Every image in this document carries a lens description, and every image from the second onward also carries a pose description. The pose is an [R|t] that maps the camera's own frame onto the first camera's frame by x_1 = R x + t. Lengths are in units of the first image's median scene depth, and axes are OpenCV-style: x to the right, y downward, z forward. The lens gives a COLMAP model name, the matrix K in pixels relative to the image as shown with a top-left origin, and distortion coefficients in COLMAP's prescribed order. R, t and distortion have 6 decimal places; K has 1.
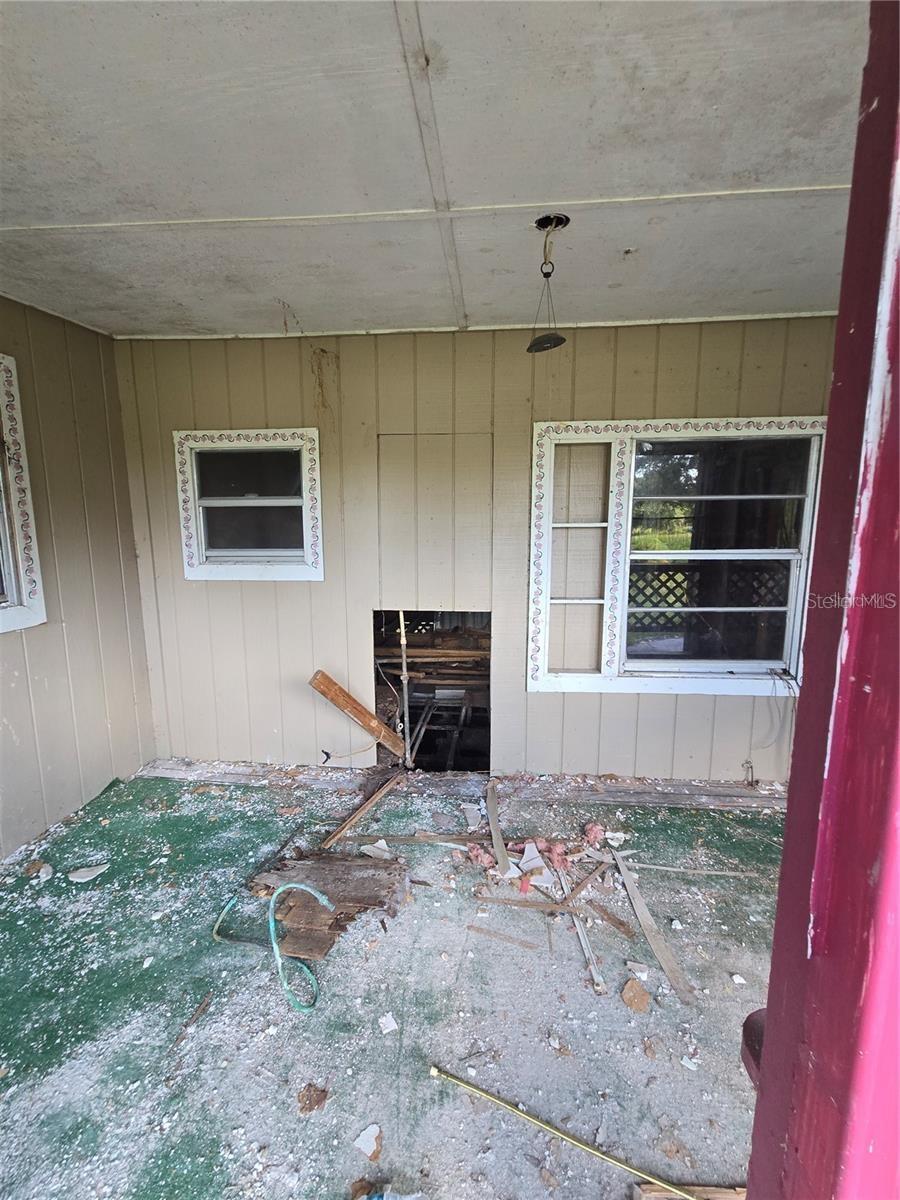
lens RADIAL K [[492.0, 0, 448.7], [0, 492.0, 594.6], [0, 0, 1]] dist [0.003791, -0.001362]
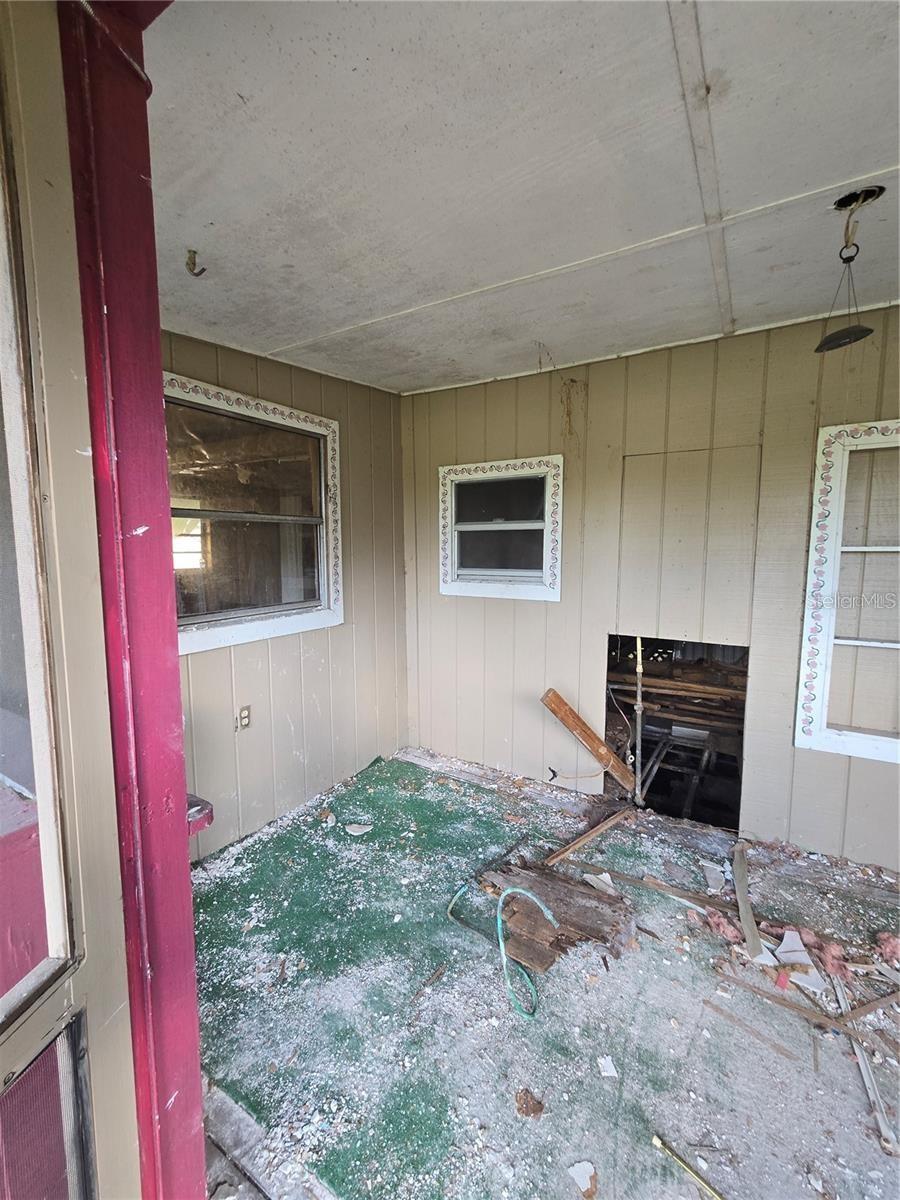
lens RADIAL K [[492.0, 0, 448.3], [0, 492.0, 594.4], [0, 0, 1]] dist [0.003791, -0.001362]
pose [[0.895006, 0.046022, -0.443674, -0.009644], [-0.062659, 0.997772, -0.022901, -0.005792], [0.441631, 0.048297, 0.895896, -0.028022]]
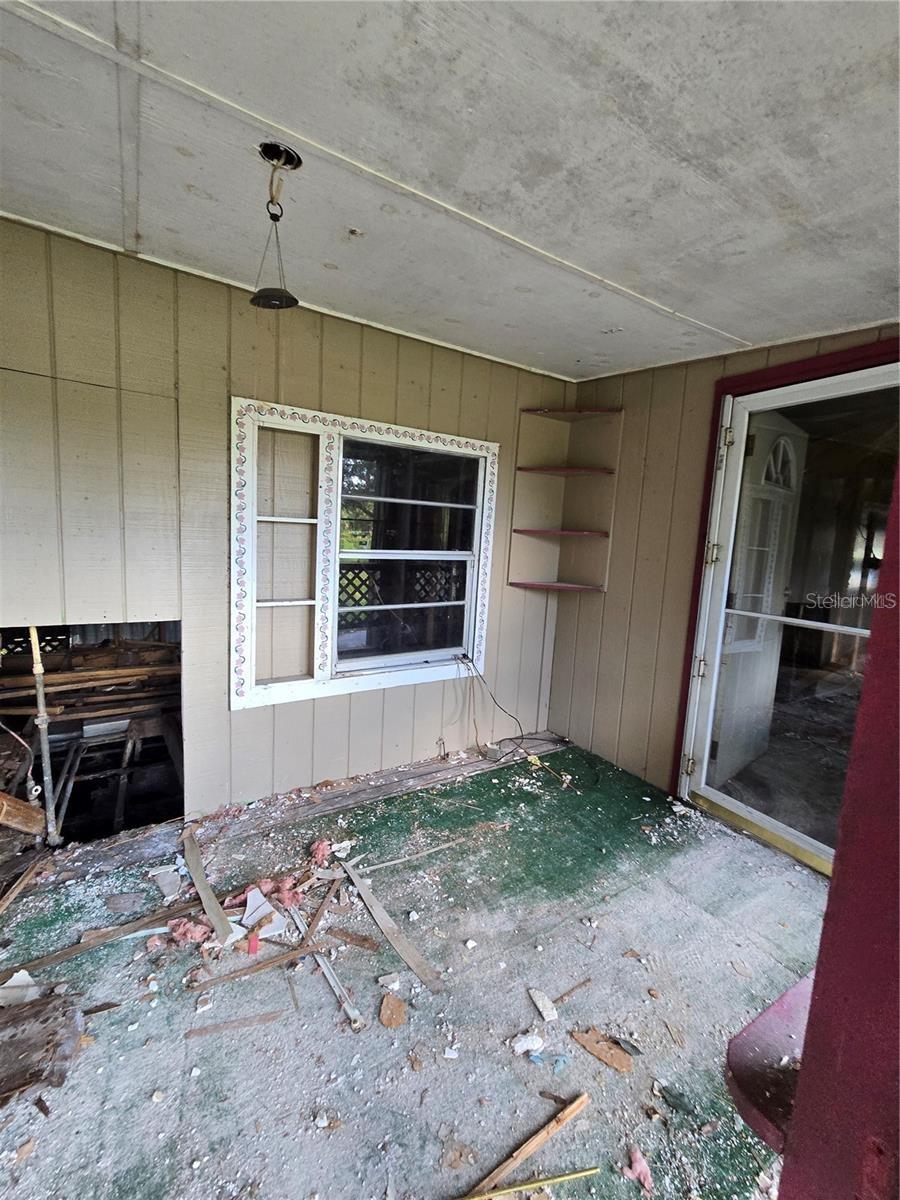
lens RADIAL K [[492.0, 0, 452.0], [0, 492.0, 594.0], [0, 0, 1]] dist [0.003791, -0.001362]
pose [[0.795757, -0.028933, 0.604924, -0.058586], [0.028185, 0.999545, 0.010731, -0.005220], [-0.604960, 0.008510, 0.796211, 0.105222]]
